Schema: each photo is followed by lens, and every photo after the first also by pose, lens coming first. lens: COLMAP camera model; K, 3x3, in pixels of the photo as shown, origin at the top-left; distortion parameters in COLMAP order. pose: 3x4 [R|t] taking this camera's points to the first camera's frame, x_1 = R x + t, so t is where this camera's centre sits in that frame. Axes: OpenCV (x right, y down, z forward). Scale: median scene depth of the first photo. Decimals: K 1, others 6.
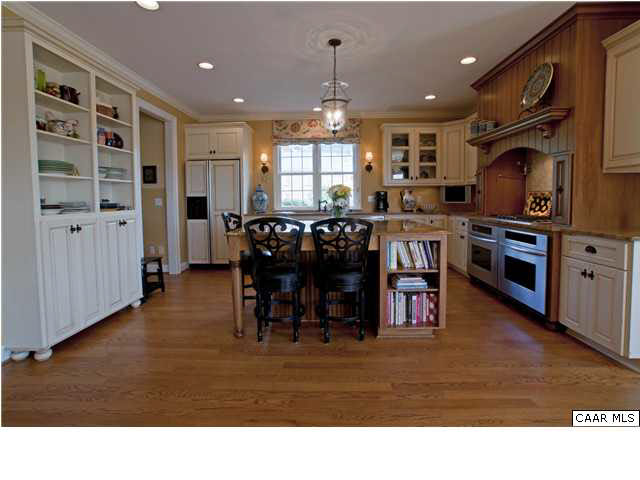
lens RADIAL K [[307.5, 0, 317.8], [0, 307.5, 212.9], [0, 0, 1]] dist [-0.065541, 0.028028]
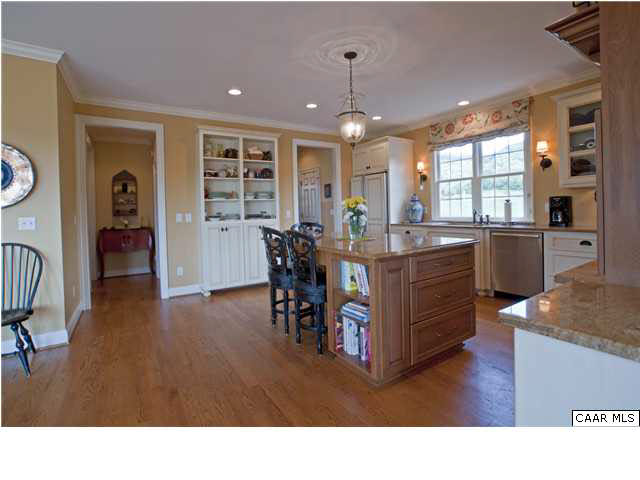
lens RADIAL K [[307.5, 0, 317.8], [0, 307.5, 212.9], [0, 0, 1]] dist [-0.065541, 0.028028]
pose [[0.567363, 0.004823, -0.823454, 0.480420], [-0.021184, 0.999737, -0.008740, -0.018894], [0.823195, 0.022402, 0.567316, 0.207086]]
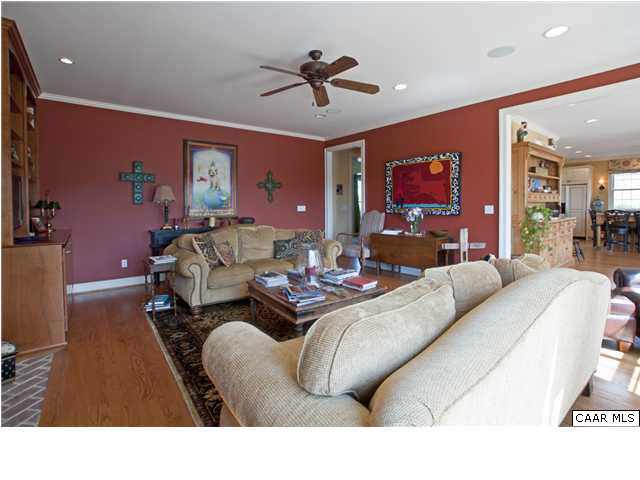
lens RADIAL K [[307.5, 0, 317.8], [0, 307.5, 212.9], [0, 0, 1]] dist [-0.065541, 0.028028]
pose [[0.644921, 0.018826, -0.764017, 0.094875], [-0.034118, 0.999409, -0.004174, 0.078594], [0.763487, 0.028759, 0.645182, -1.572400]]
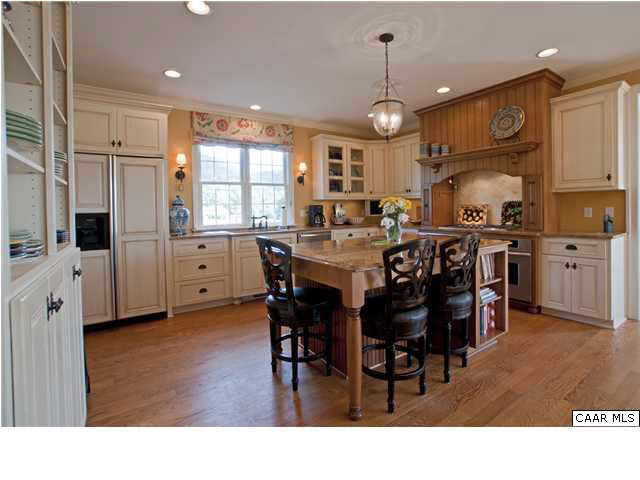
lens RADIAL K [[307.5, 0, 317.8], [0, 307.5, 212.9], [0, 0, 1]] dist [-0.065541, 0.028028]
pose [[0.813443, -0.012966, 0.581500, -0.368270], [0.039420, 0.998682, -0.032874, -0.016345], [-0.580307, 0.049664, 0.812882, 0.246496]]
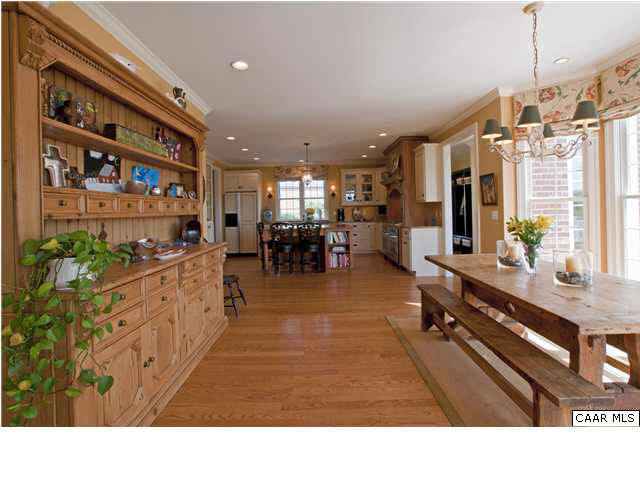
lens RADIAL K [[307.5, 0, 317.8], [0, 307.5, 212.9], [0, 0, 1]] dist [-0.065541, 0.028028]
pose [[0.999527, -0.013077, 0.027835, 0.039171], [0.014306, 0.998910, -0.044432, 0.025681], [-0.027224, 0.044809, 0.998625, -0.718936]]
